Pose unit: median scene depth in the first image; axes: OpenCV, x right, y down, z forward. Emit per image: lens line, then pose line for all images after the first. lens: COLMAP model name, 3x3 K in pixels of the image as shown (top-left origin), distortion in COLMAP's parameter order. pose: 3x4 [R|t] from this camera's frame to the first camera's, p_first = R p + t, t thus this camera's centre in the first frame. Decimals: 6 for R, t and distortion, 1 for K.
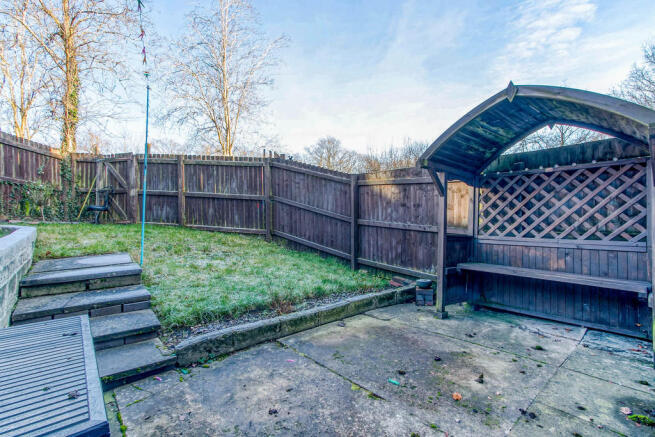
lens RADIAL K [[301.9, 0, 330.3], [0, 301.9, 217.1], [0, 0, 1]] dist [-0.003139, 0.002914]
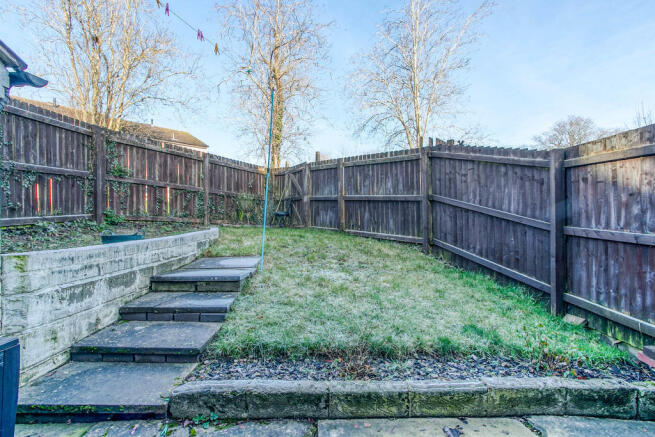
lens RADIAL K [[301.9, 0, 325.5], [0, 301.9, 219.9], [0, 0, 1]] dist [-0.003139, 0.002914]
pose [[0.765711, -0.001857, -0.643182, 0.108532], [-0.003280, 0.999972, -0.006792, 0.000250], [0.643176, 0.007310, 0.765684, 0.252538]]
